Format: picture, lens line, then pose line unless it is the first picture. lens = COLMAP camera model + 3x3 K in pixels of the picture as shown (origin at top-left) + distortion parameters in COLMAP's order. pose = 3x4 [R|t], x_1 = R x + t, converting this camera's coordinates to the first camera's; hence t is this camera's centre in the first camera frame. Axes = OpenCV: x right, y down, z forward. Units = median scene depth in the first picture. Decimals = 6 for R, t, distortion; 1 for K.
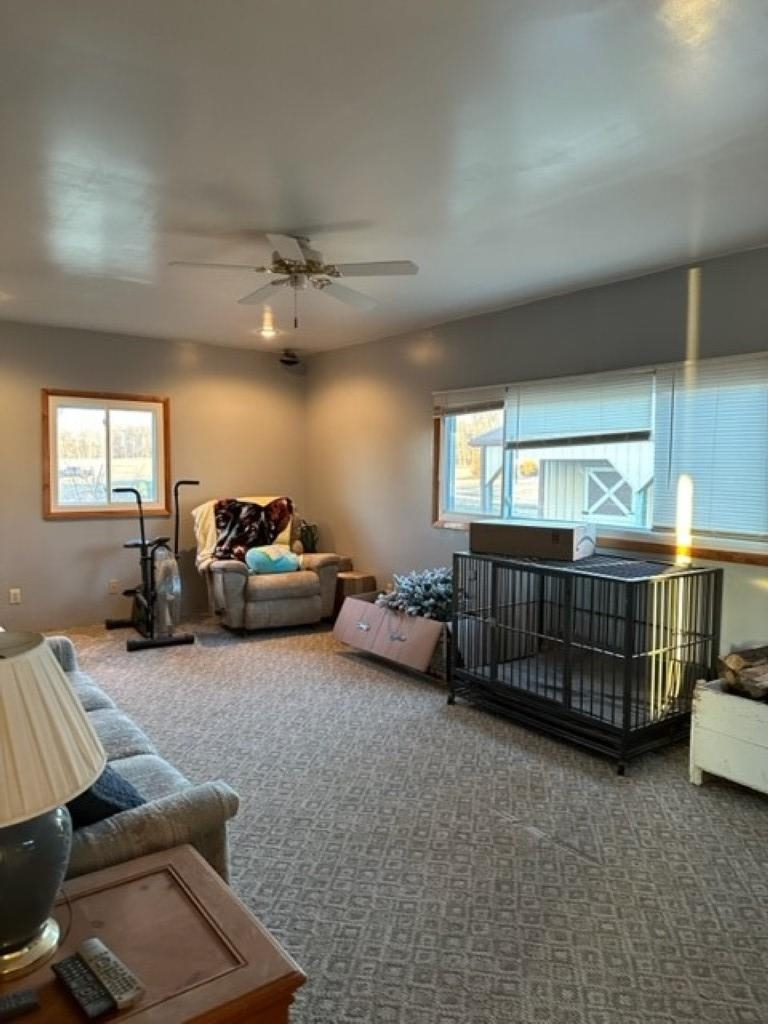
lens RADIAL K [[730.7, 0, 384.0], [0, 730.7, 512.0], [0, 0, 1]] dist [0.068507, -0.089783]
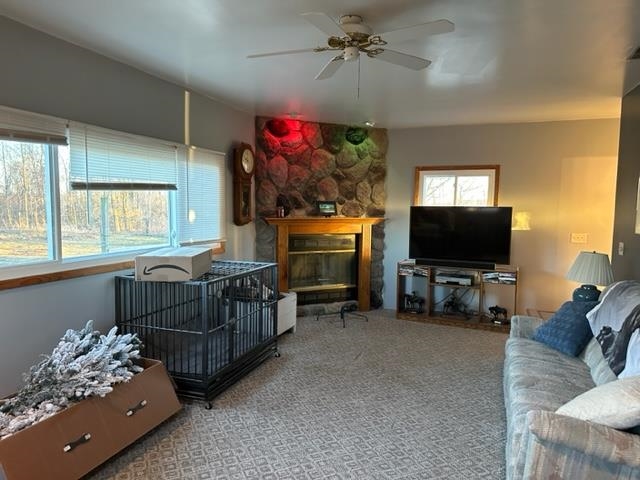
lens RADIAL K [[456.7, 0, 320.0], [0, 456.7, 240.0], [0, 0, 1]] dist [0.068507, -0.089783]
pose [[-0.566417, -0.082079, 0.820021, -0.637697], [0.033659, 0.991894, 0.122531, -0.101594], [-0.823431, 0.097005, -0.559063, 1.317499]]
